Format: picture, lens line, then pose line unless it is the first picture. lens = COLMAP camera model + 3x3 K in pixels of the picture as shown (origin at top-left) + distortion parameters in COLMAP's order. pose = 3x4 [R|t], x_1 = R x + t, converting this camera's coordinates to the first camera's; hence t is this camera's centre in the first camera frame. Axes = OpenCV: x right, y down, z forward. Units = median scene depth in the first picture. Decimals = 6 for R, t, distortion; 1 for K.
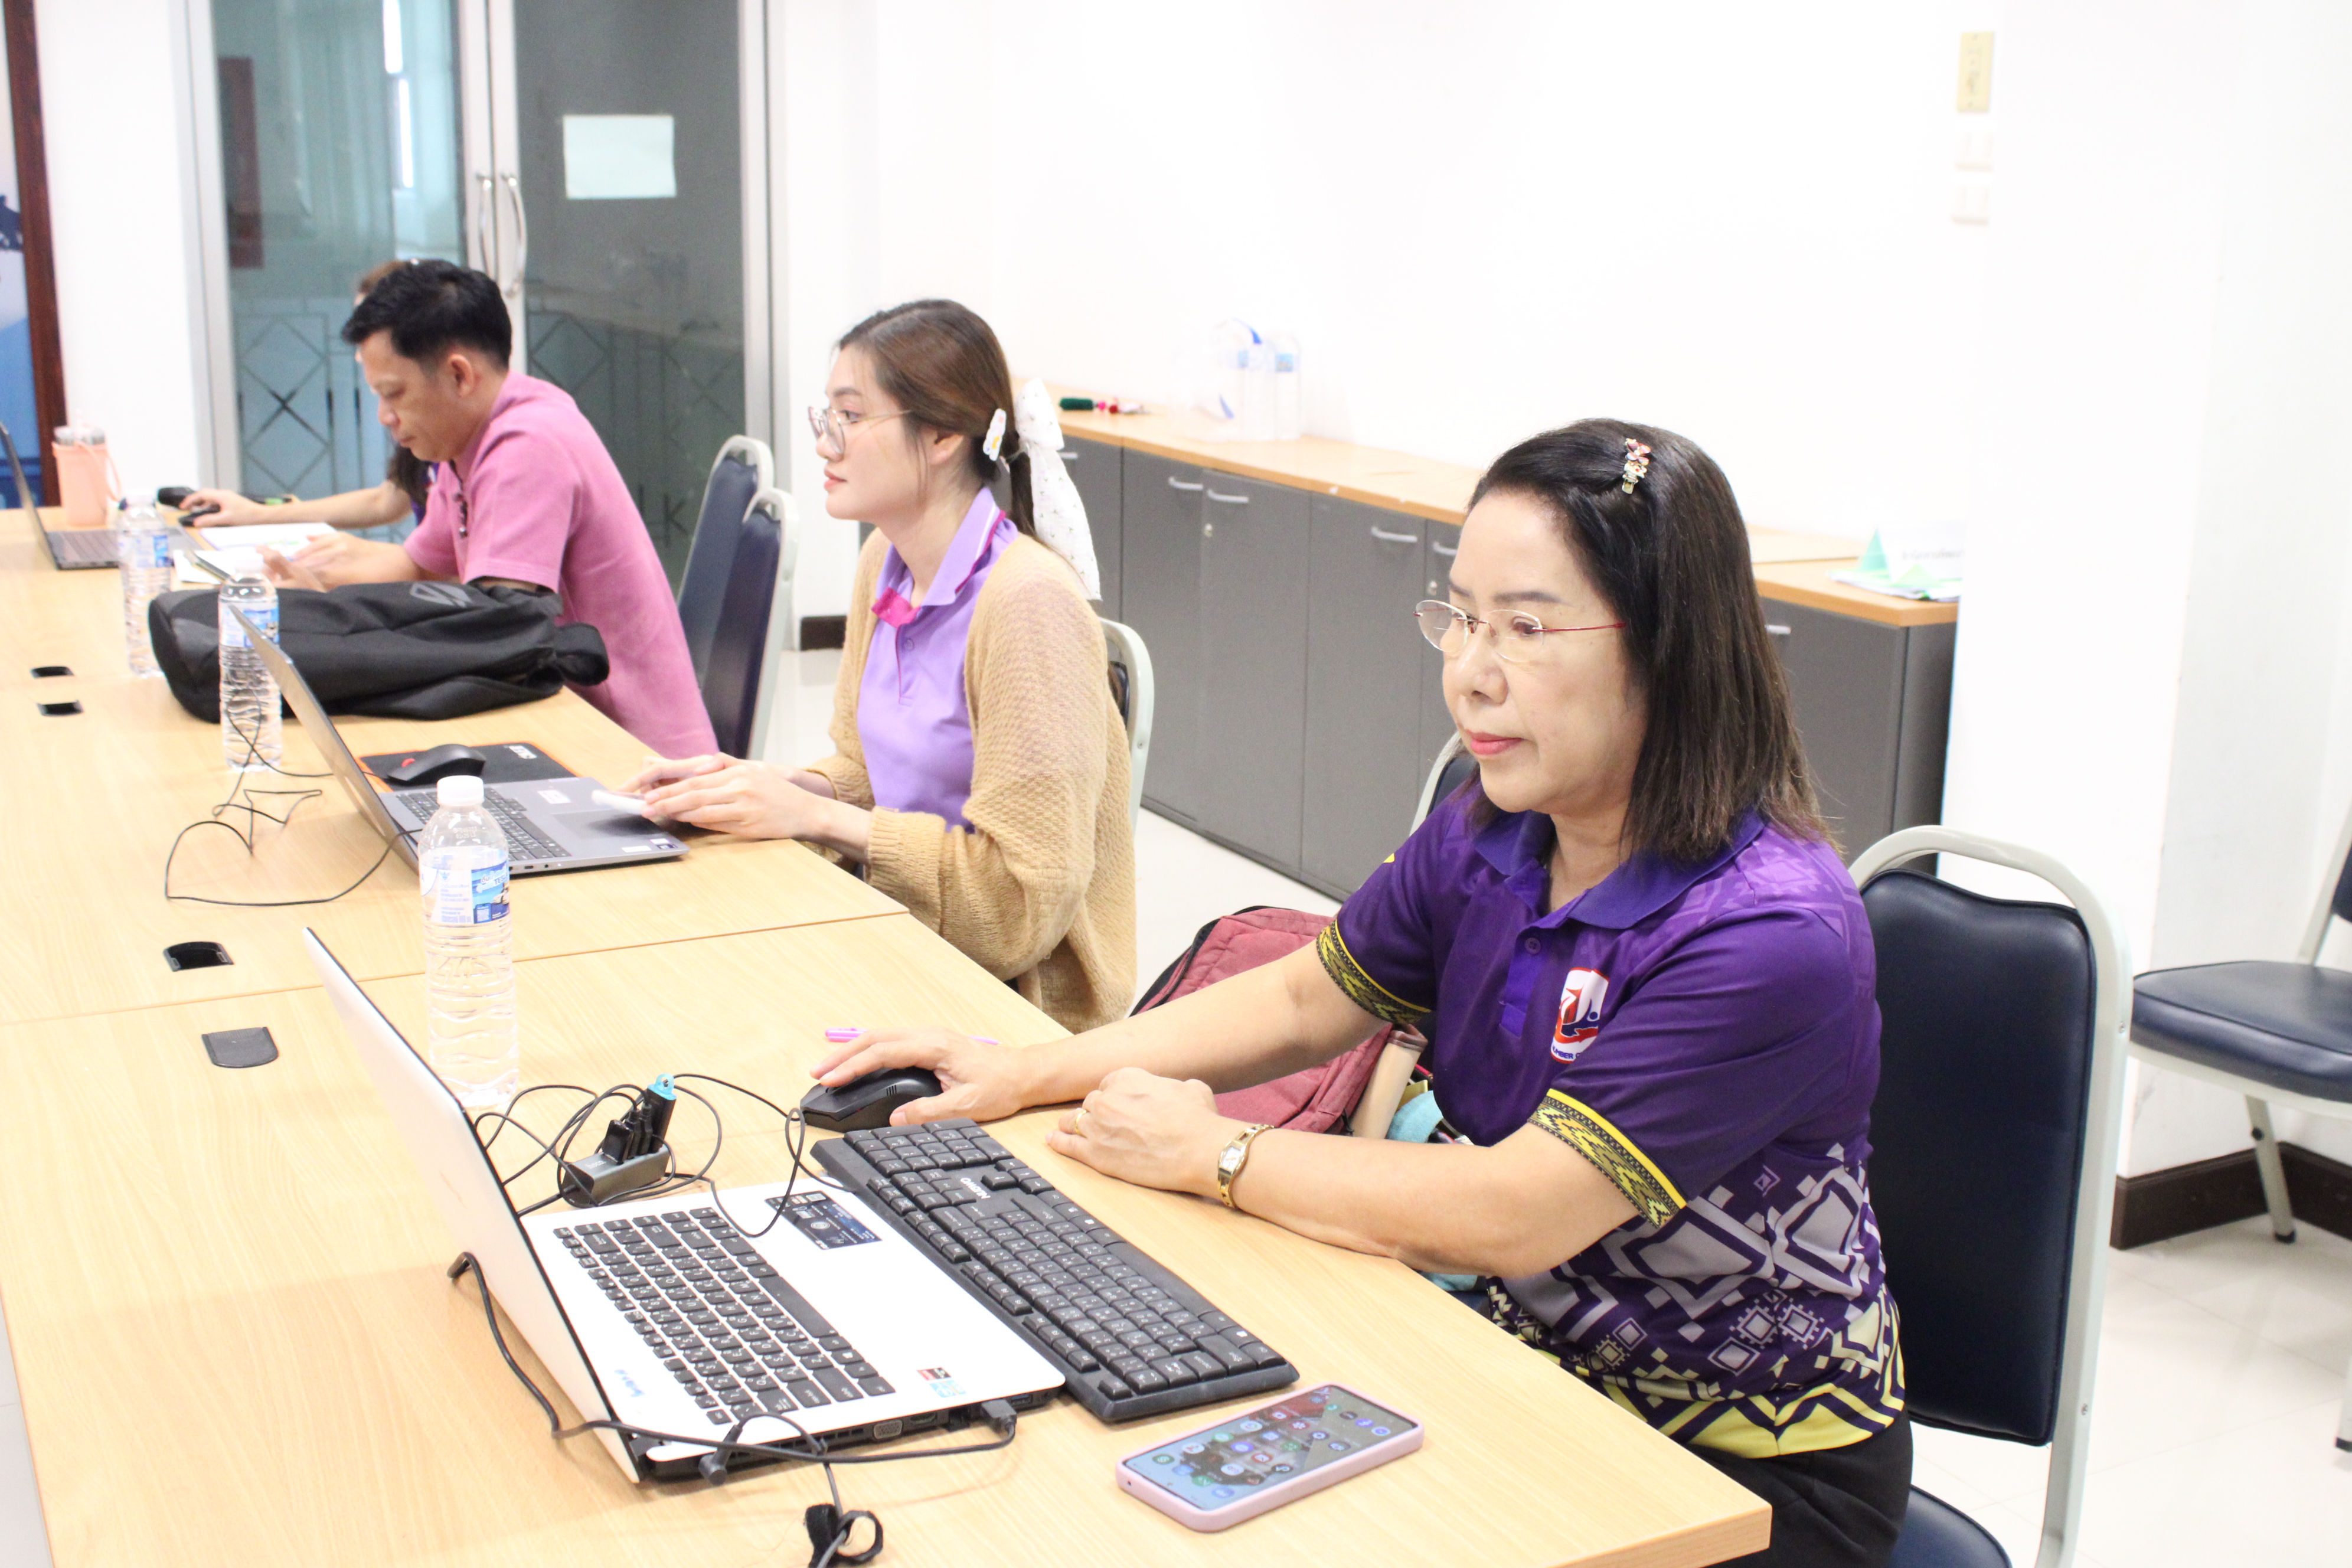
lens RADIAL K [[2675.5, 0, 1184.7], [0, 2675.5, 786.4], [0, 0, 1]] dist [0.035490, 0.000000]
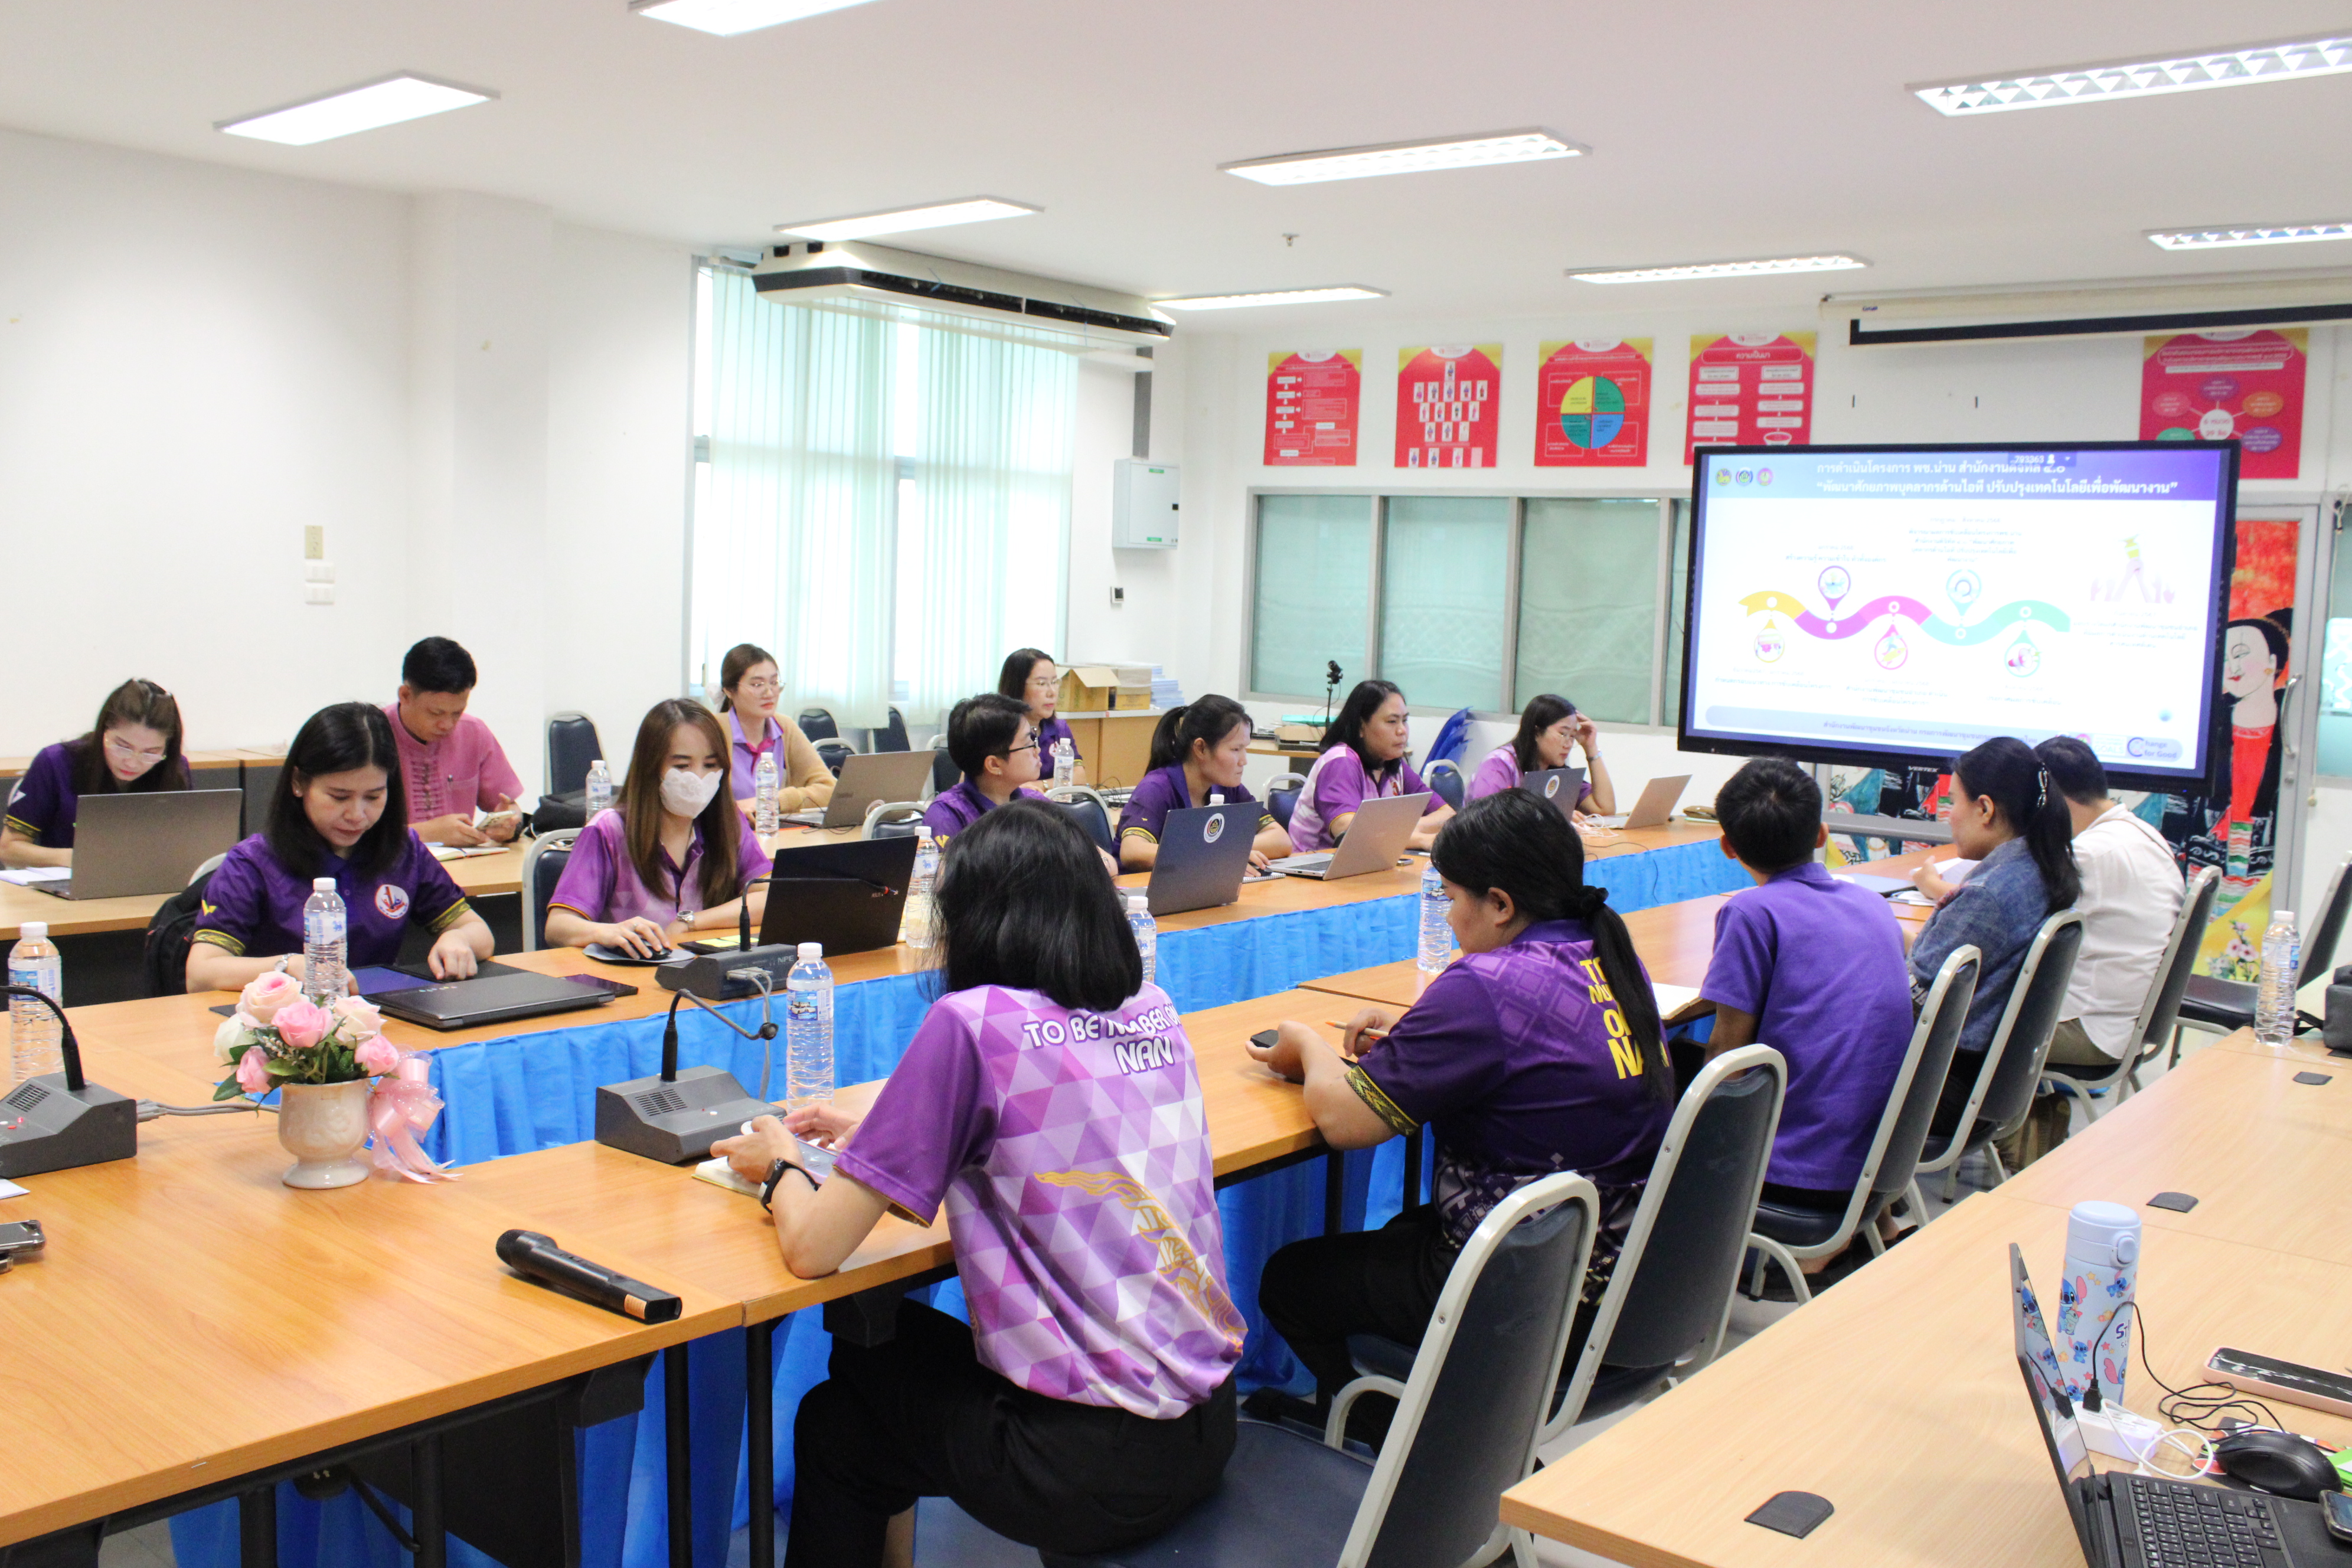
lens RADIAL K [[2086.0, 0, 1160.8], [0, 2086.0, 791.8], [0, 0, 1]] dist [-0.146302, 0.122884]
pose [[-0.346366, -0.112563, 0.931322, -1.667487], [0.184854, 0.965120, 0.185396, -0.248023], [-0.919706, 0.236373, -0.313477, 0.927402]]
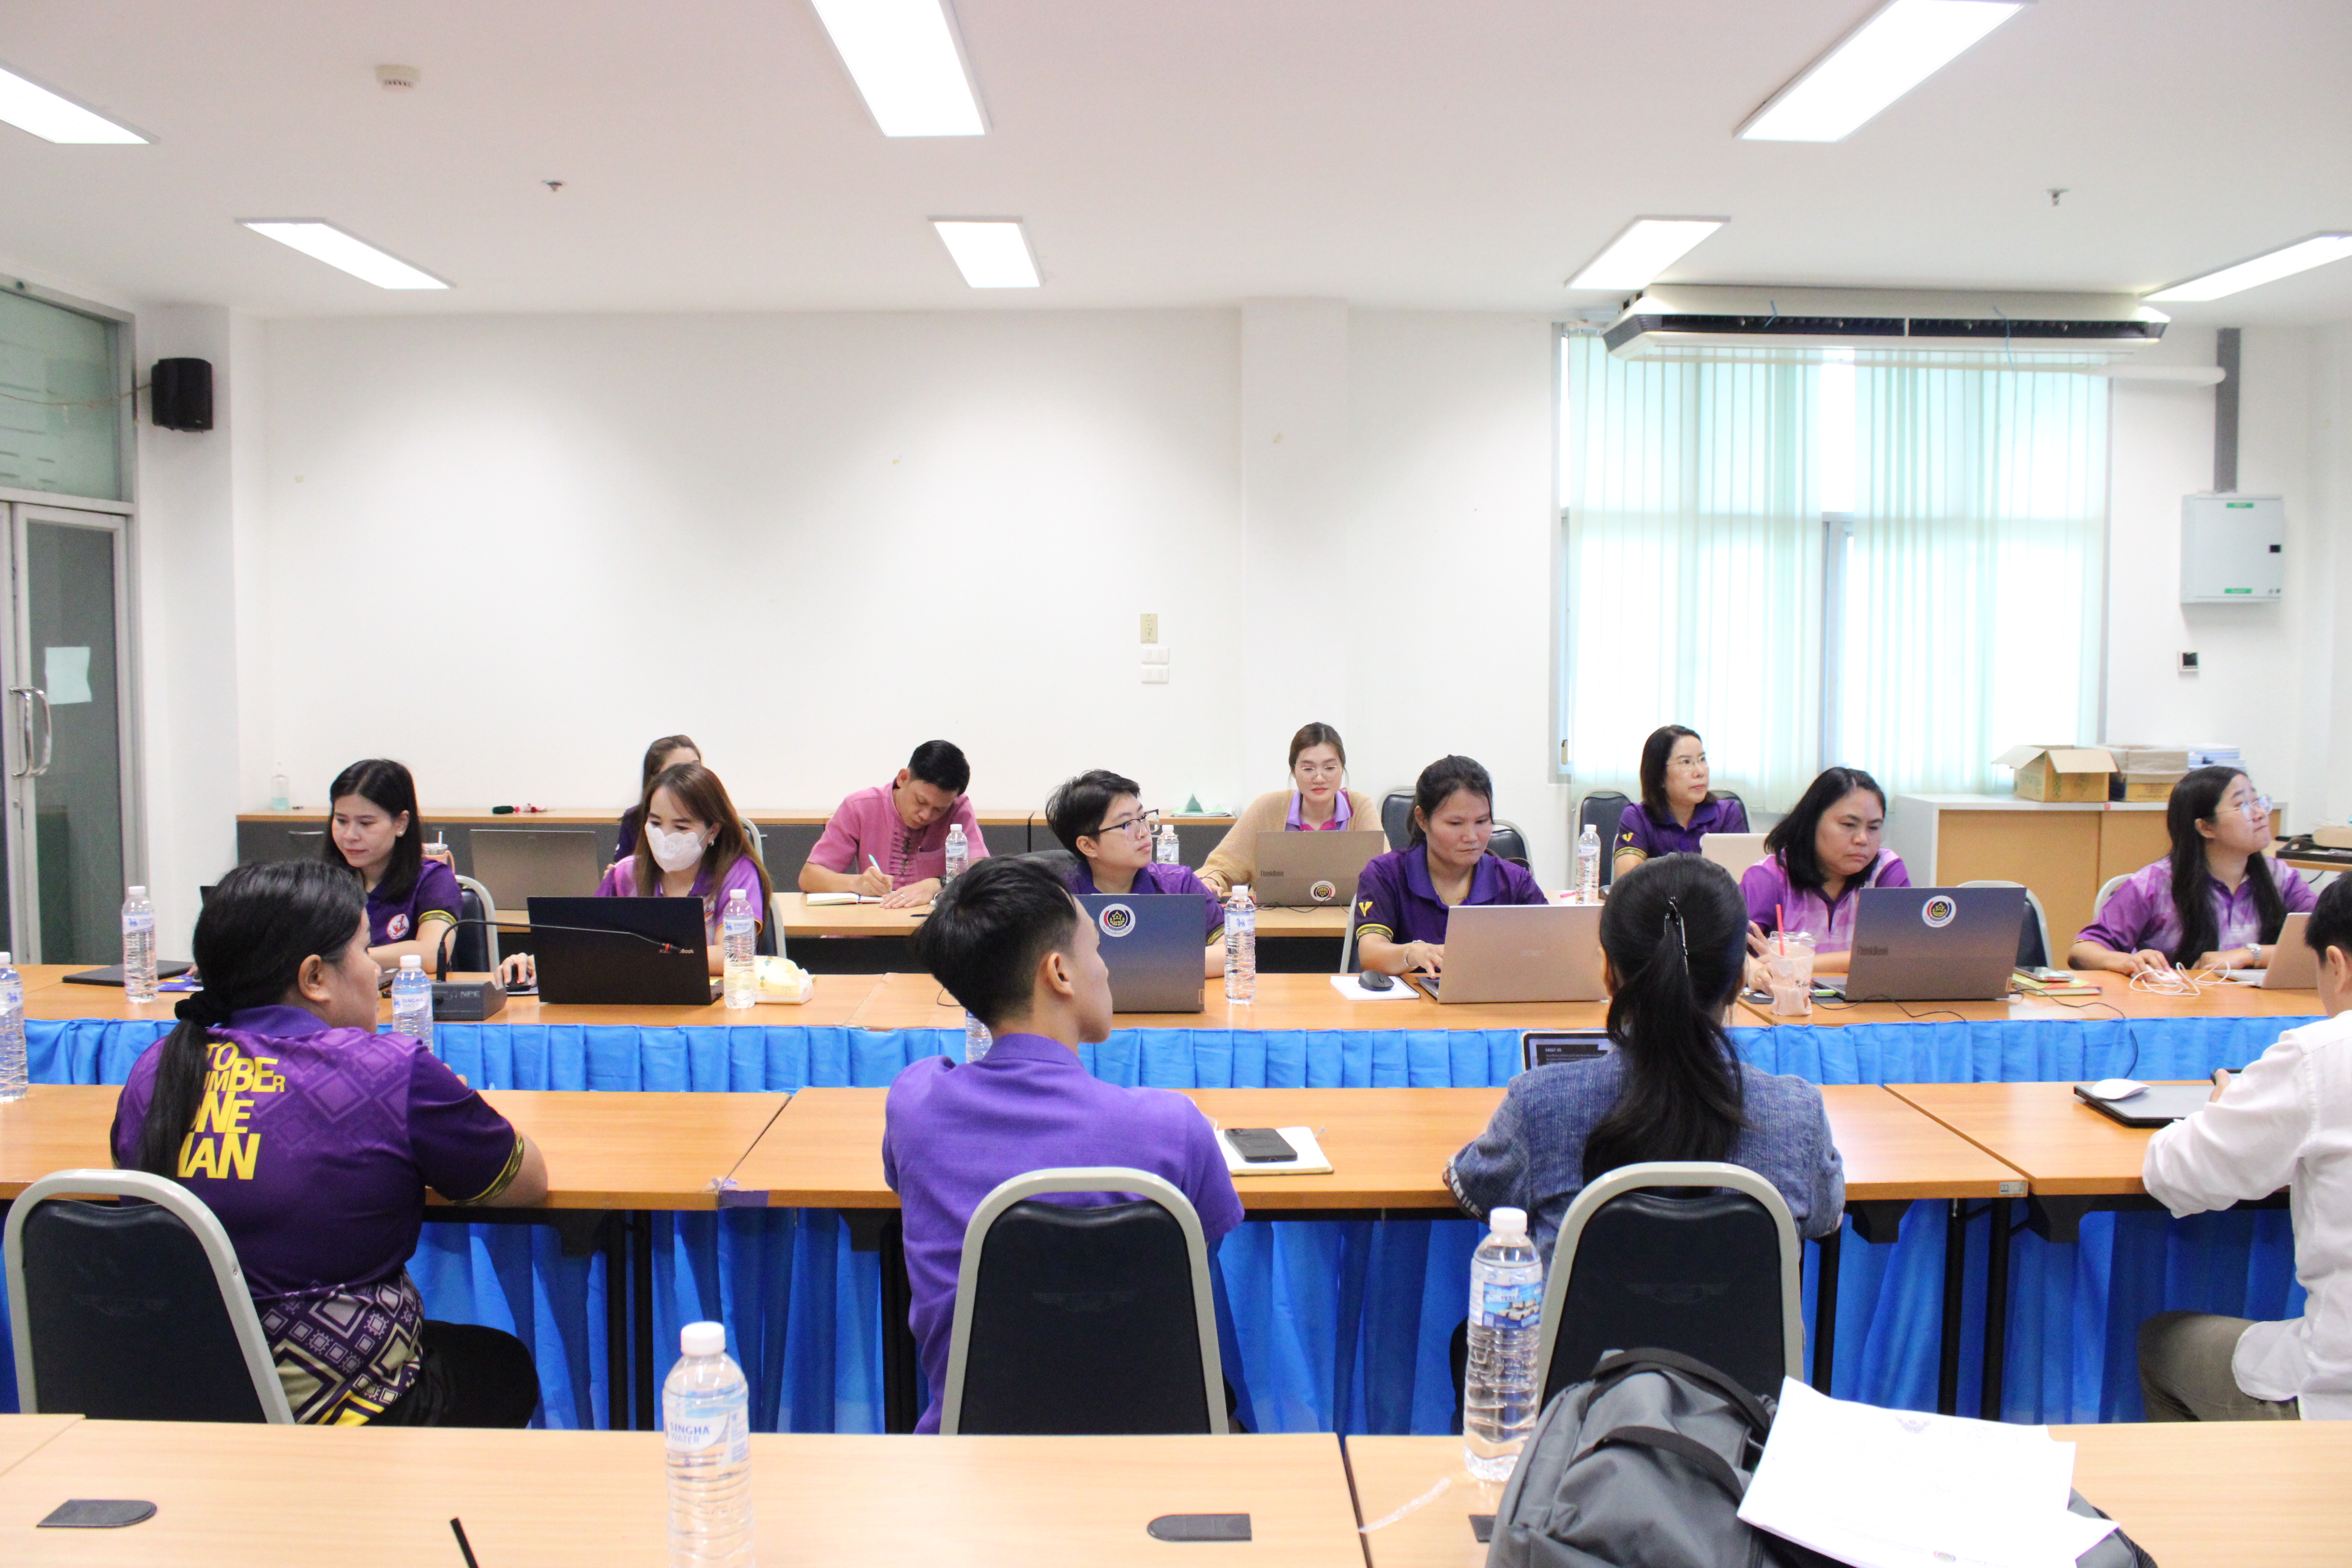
lens RADIAL K [[1982.9, 0, 1186.1], [0, 1982.9, 775.0], [0, 0, 1]] dist [-0.109836, 0.073429]
pose [[0.478535, -0.062002, 0.875877, -1.418101], [0.210268, 0.976573, -0.045749, -0.025902], [-0.852521, 0.206061, 0.480361, 0.054275]]
